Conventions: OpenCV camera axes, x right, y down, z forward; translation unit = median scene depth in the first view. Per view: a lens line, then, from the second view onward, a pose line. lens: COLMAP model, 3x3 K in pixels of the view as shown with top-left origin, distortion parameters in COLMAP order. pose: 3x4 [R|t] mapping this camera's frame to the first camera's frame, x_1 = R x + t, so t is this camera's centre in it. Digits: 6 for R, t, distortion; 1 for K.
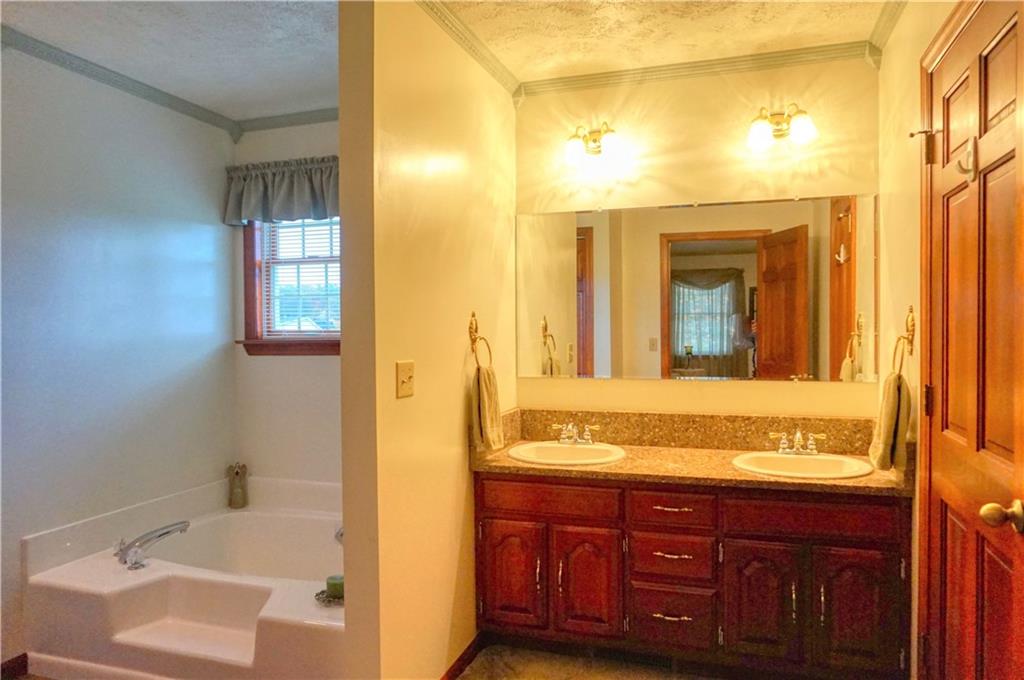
lens RADIAL K [[689.7, 0, 511.5], [0, 689.7, 337.6], [0, 0, 1]] dist [-0.038704, 0.030202]
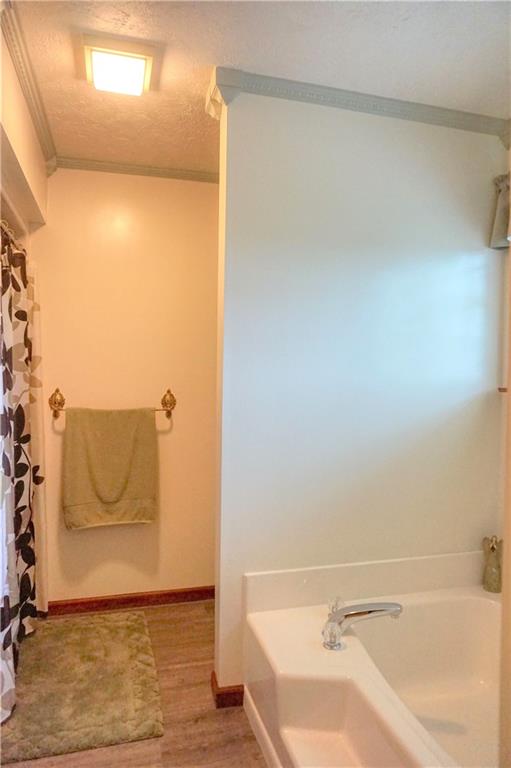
lens RADIAL K [[517.3, 0, 252.6], [0, 517.3, 380.6], [0, 0, 1]] dist [-0.038704, 0.030202]
pose [[0.553251, 0.033805, -0.832328, -0.054073], [-0.026974, 0.999379, 0.022659, -0.011058], [0.832578, 0.009915, 0.553819, 0.419442]]
